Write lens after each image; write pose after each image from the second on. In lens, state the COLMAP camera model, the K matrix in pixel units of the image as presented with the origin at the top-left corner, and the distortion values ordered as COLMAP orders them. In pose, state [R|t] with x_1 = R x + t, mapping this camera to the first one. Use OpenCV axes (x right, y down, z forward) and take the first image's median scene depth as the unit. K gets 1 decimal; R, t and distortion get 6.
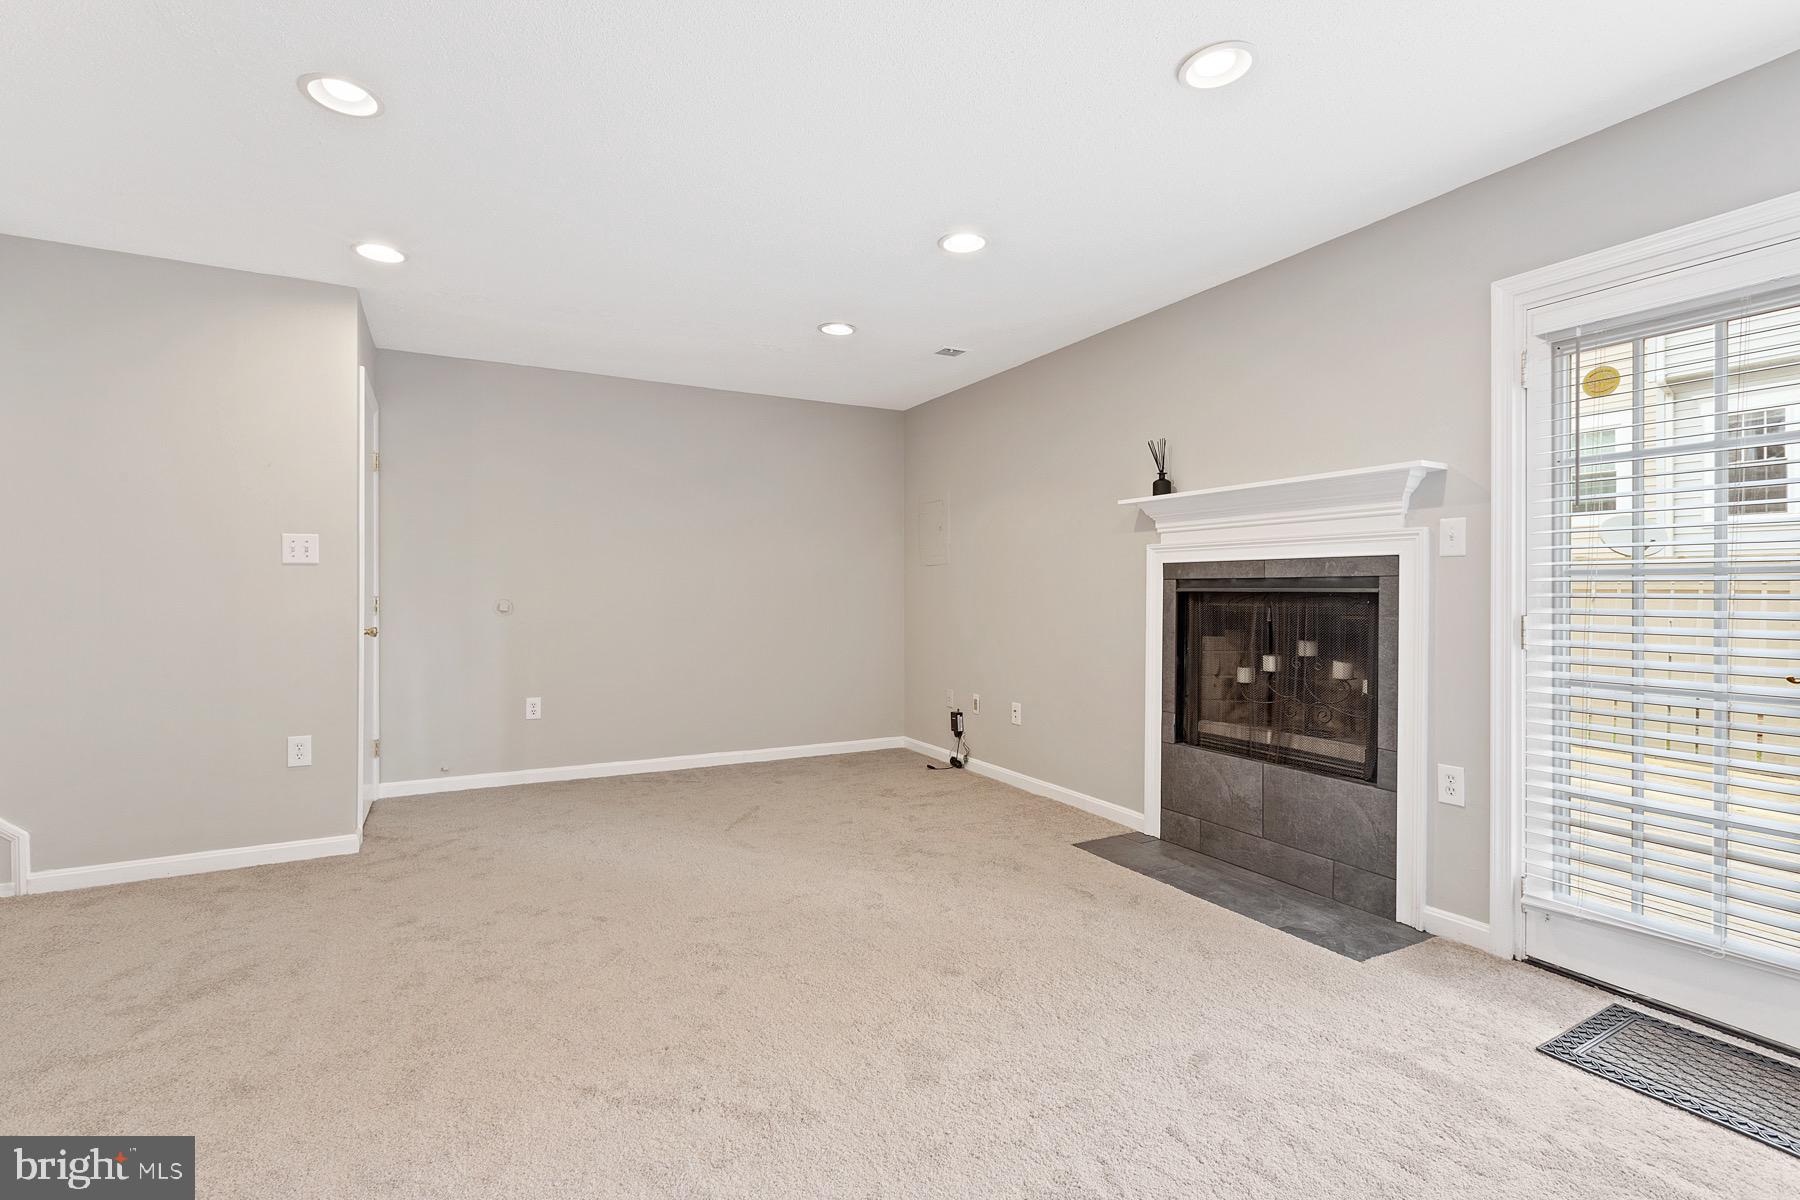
lens RADIAL K [[817.2, 0, 891.8], [0, 817.2, 584.4], [0, 0, 1]] dist [0.001817, -0.000295]
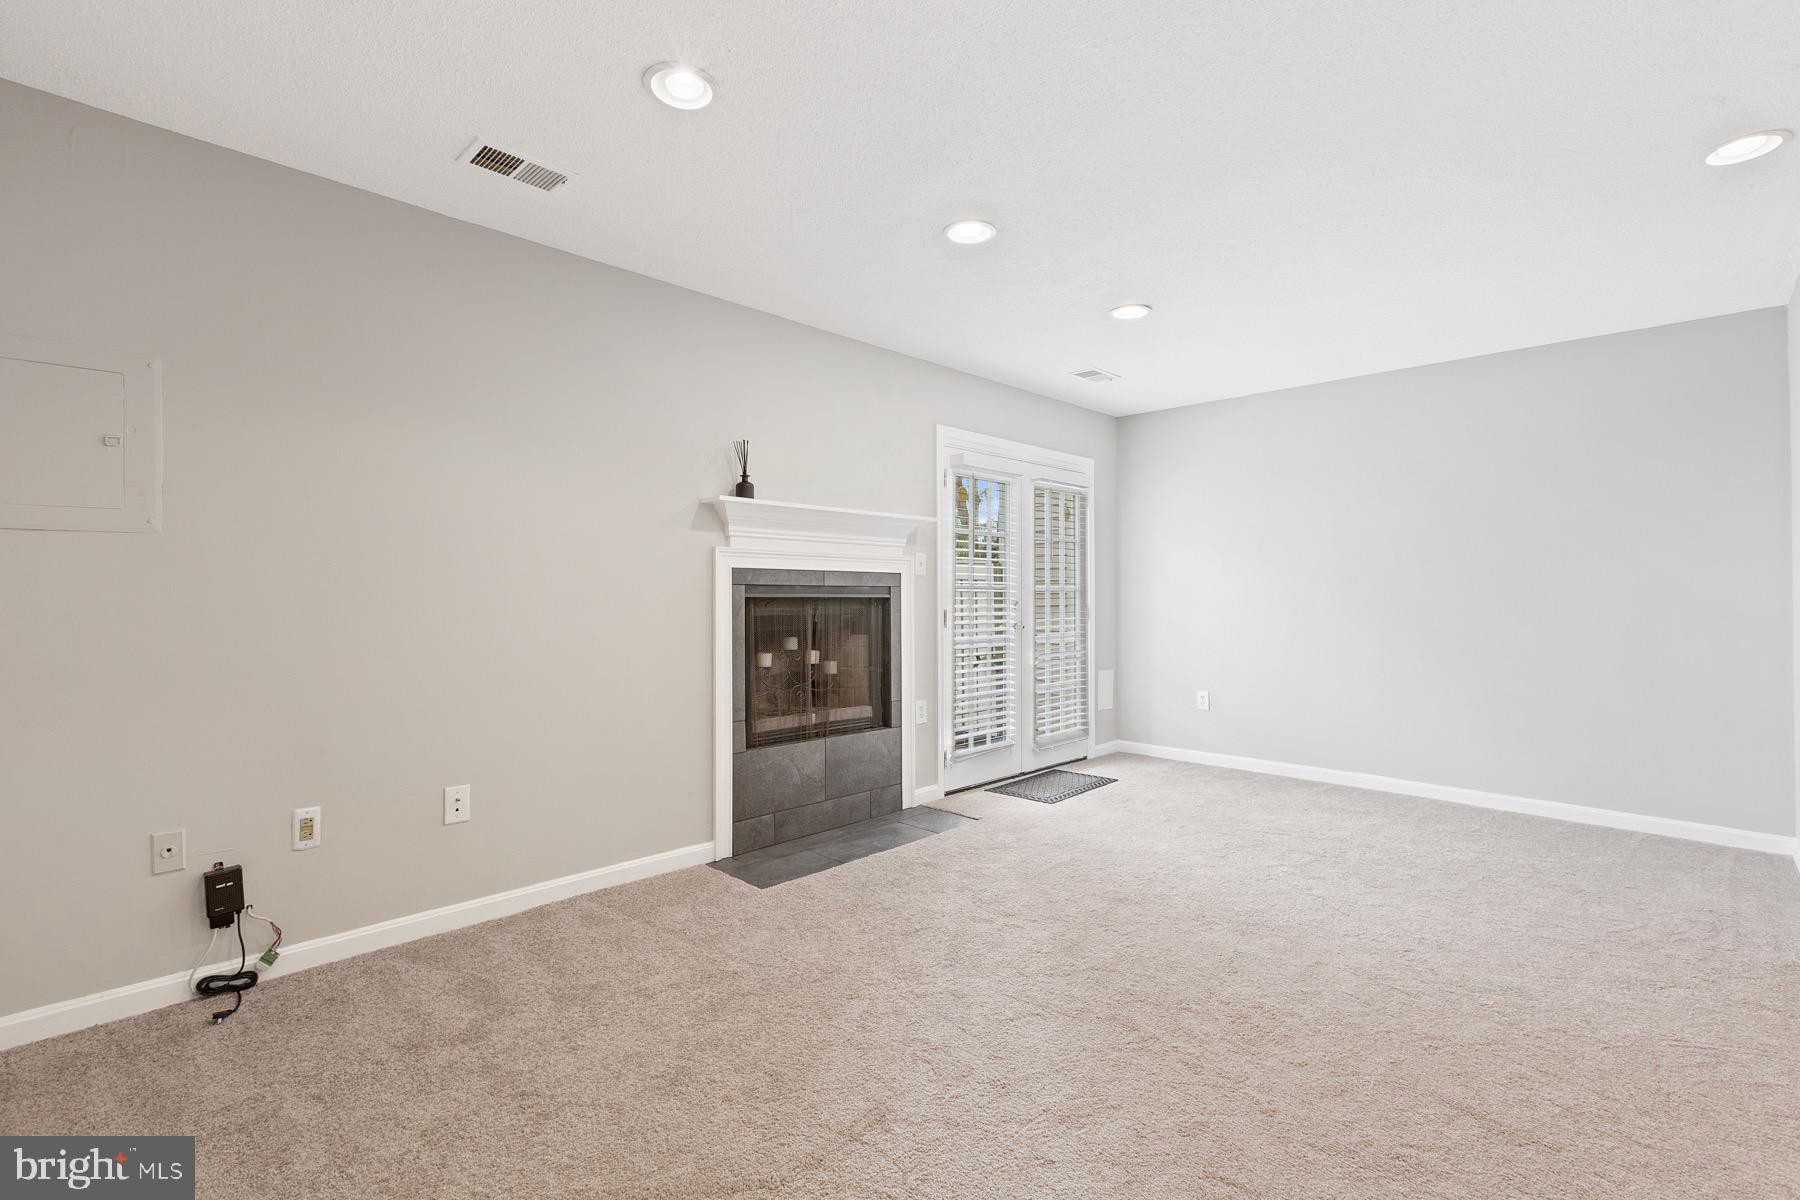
lens RADIAL K [[817.2, 0, 891.8], [0, 817.2, 584.4], [0, 0, 1]] dist [0.001817, -0.000295]
pose [[-0.296711, 0.013756, 0.954868, -0.707367], [-0.007603, 0.999831, -0.016767, 0.009575], [-0.954937, -0.012235, -0.296556, 1.222916]]
